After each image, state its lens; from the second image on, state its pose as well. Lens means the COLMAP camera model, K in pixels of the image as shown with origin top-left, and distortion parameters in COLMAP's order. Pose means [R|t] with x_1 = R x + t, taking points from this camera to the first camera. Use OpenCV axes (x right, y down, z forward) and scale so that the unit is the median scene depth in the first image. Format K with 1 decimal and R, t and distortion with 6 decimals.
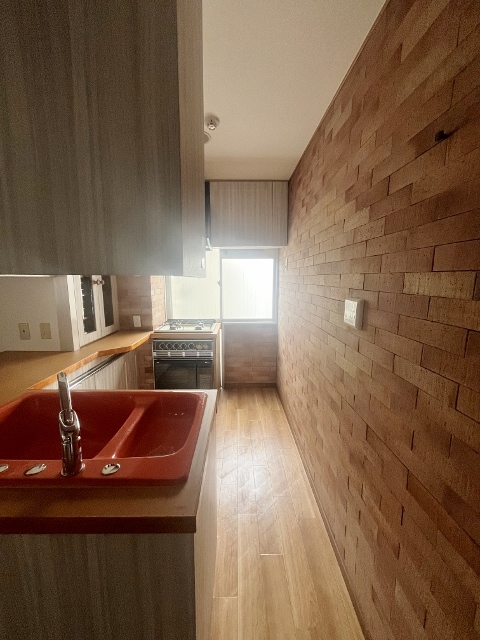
lens RADIAL K [[258.8, 0, 242.5], [0, 258.8, 321.2], [0, 0, 1]] dist [-0.002690, 0.000232]
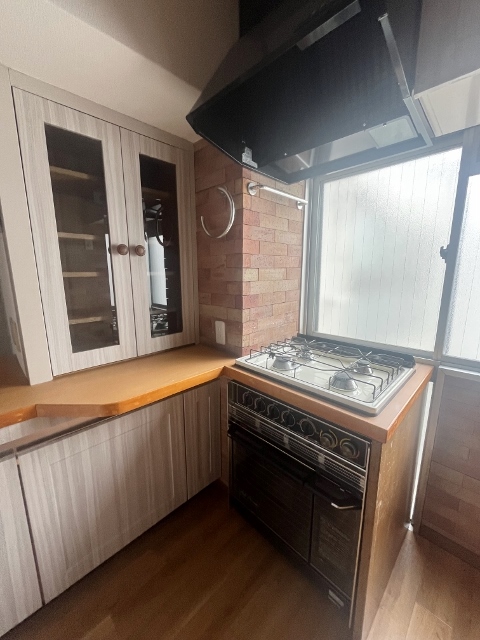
lens RADIAL K [[258.8, 0, 239.1], [0, 258.8, 318.4], [0, 0, 1]] dist [-0.002690, 0.000232]
pose [[0.687769, 0.130985, -0.714014, -0.027986], [-0.112234, 0.990946, 0.073680, -0.068239], [0.717201, 0.029461, 0.696243, 0.683768]]
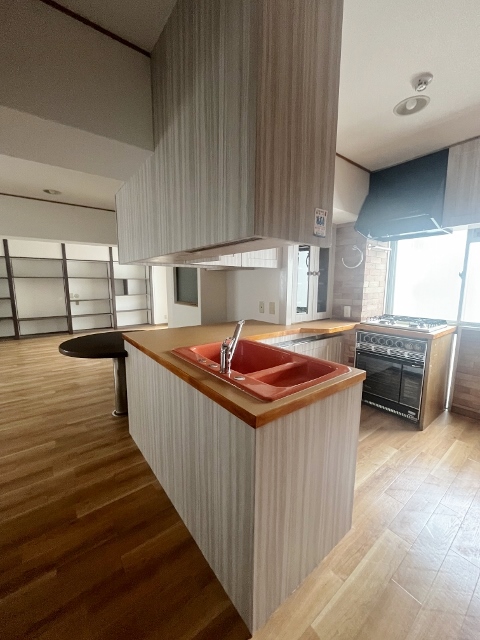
lens RADIAL K [[258.8, 0, 238.2], [0, 258.8, 320.7], [0, 0, 1]] dist [-0.002690, 0.000232]
pose [[0.595629, 0.112647, -0.795321, 0.172438], [-0.126495, 0.990918, 0.045616, 0.045952], [0.793237, 0.073434, 0.604469, 0.014003]]
